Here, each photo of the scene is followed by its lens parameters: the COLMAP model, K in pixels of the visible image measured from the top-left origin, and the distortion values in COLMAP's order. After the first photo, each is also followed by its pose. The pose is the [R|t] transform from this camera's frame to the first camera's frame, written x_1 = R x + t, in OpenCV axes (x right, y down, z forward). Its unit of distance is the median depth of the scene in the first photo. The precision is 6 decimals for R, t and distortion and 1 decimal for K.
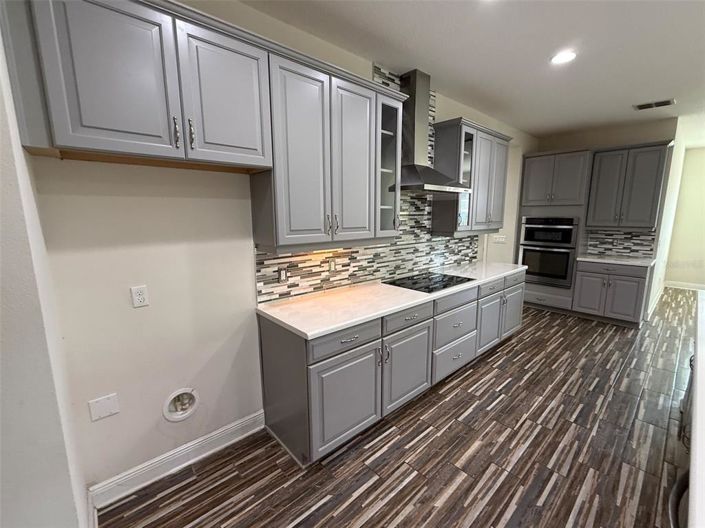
lens RADIAL K [[307.4, 0, 352.4], [0, 307.4, 264.9], [0, 0, 1]] dist [0.004691, -0.000804]
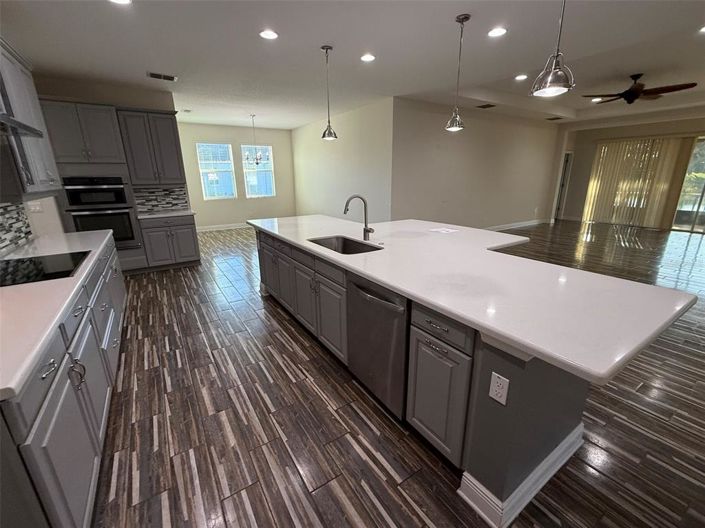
lens RADIAL K [[307.4, 0, 355.7], [0, 307.4, 264.4], [0, 0, 1]] dist [0.004691, -0.000804]
pose [[0.153372, -0.277926, 0.948280, -0.291967], [0.178099, 0.951693, 0.250121, 0.002964], [-0.971986, 0.130526, 0.195461, 0.182432]]
